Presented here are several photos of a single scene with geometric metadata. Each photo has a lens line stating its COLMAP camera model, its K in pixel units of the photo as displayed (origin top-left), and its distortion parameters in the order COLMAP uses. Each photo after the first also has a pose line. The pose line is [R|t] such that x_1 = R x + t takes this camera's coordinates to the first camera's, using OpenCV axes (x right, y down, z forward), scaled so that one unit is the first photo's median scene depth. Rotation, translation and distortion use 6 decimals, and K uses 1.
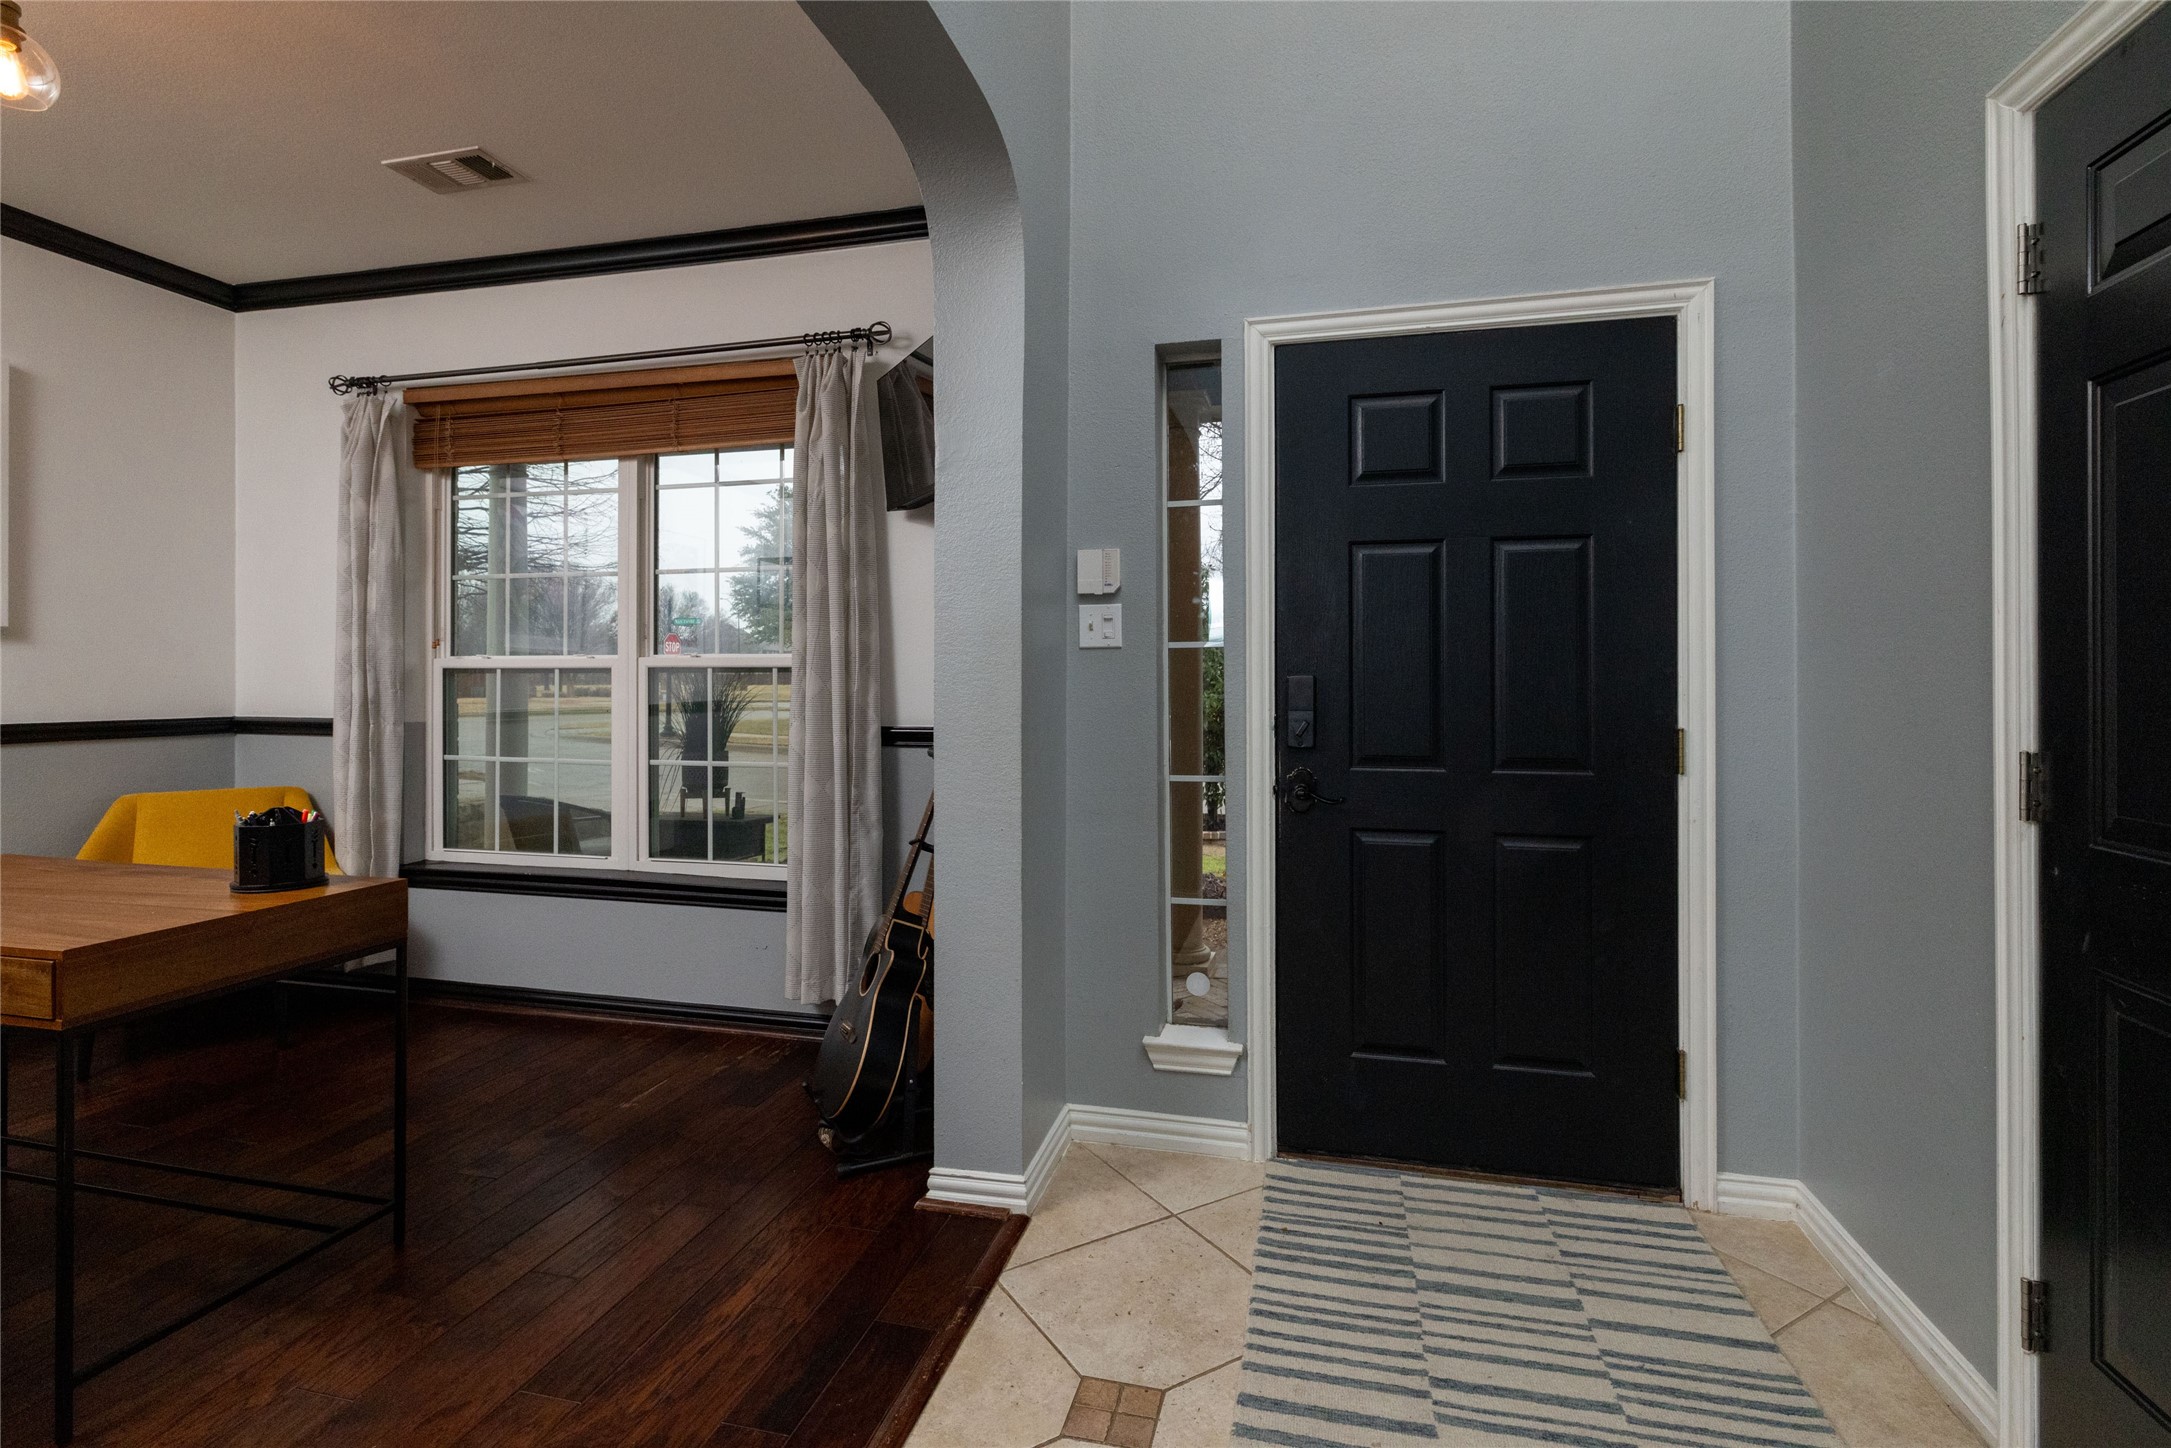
lens RADIAL K [[1042.1, 0, 1076.5], [0, 1042.1, 678.6], [0, 0, 1]] dist [-0.000472, 0.000380]
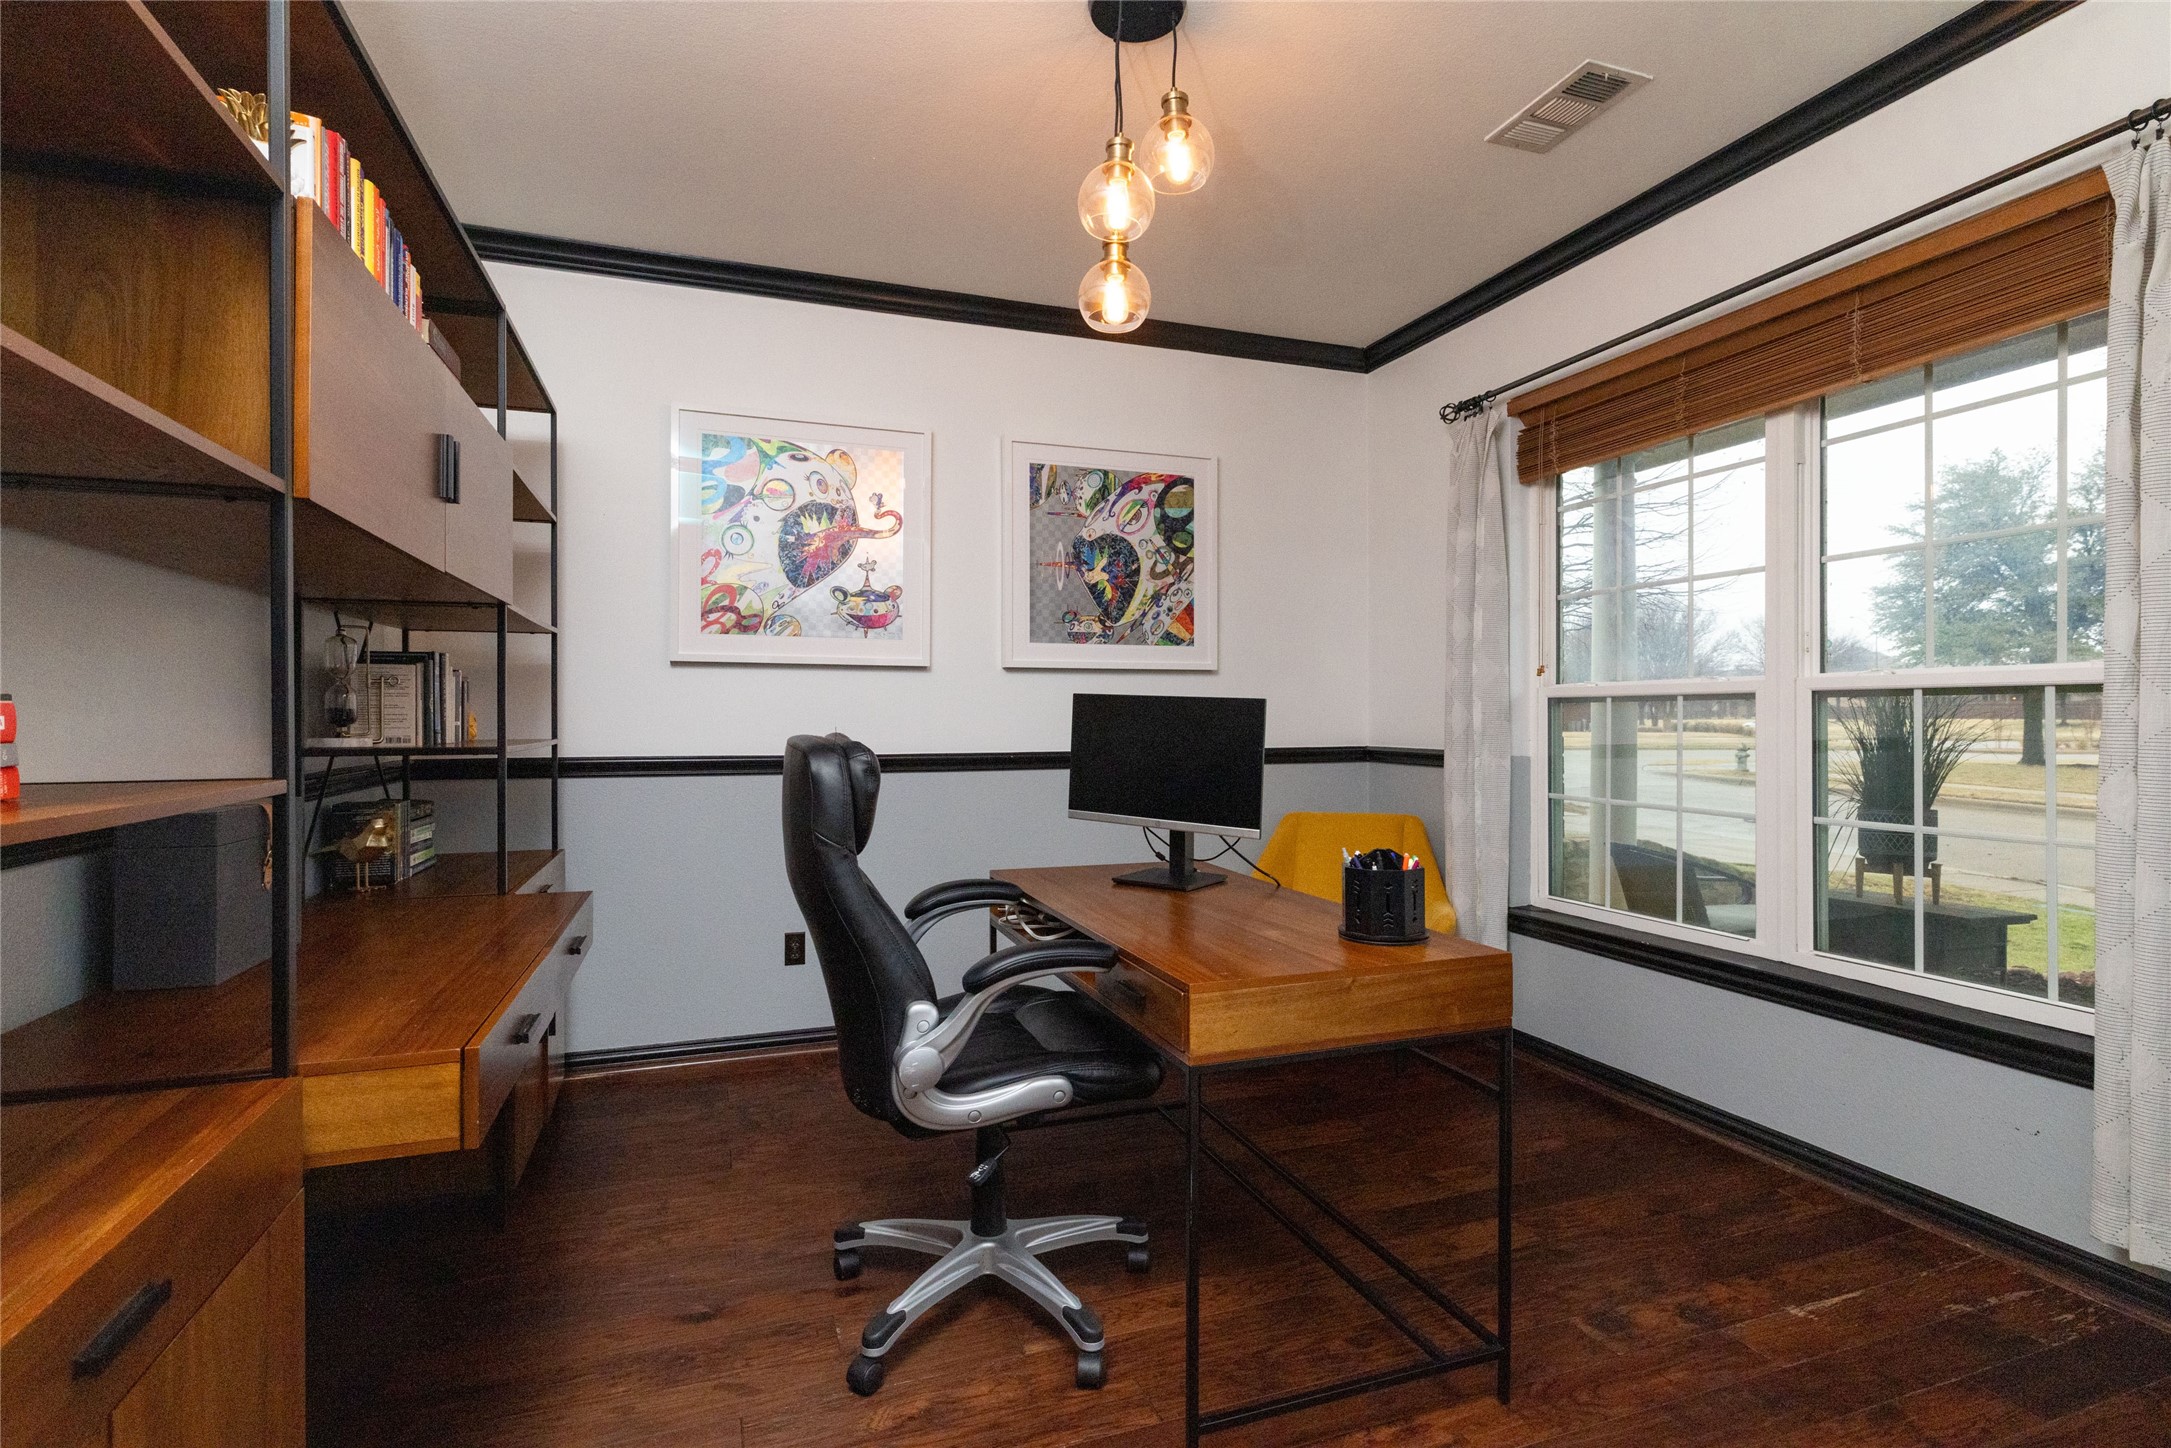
lens RADIAL K [[1009.9, 0, 1076.4], [0, 1009.9, 729.7], [0, 0, 1]] dist [-0.001616, -0.000122]
pose [[0.558000, 0.006571, -0.829815, -0.112033], [0.006875, 0.999898, 0.012541, 0.004363], [0.829813, -0.012703, 0.557898, 0.175770]]
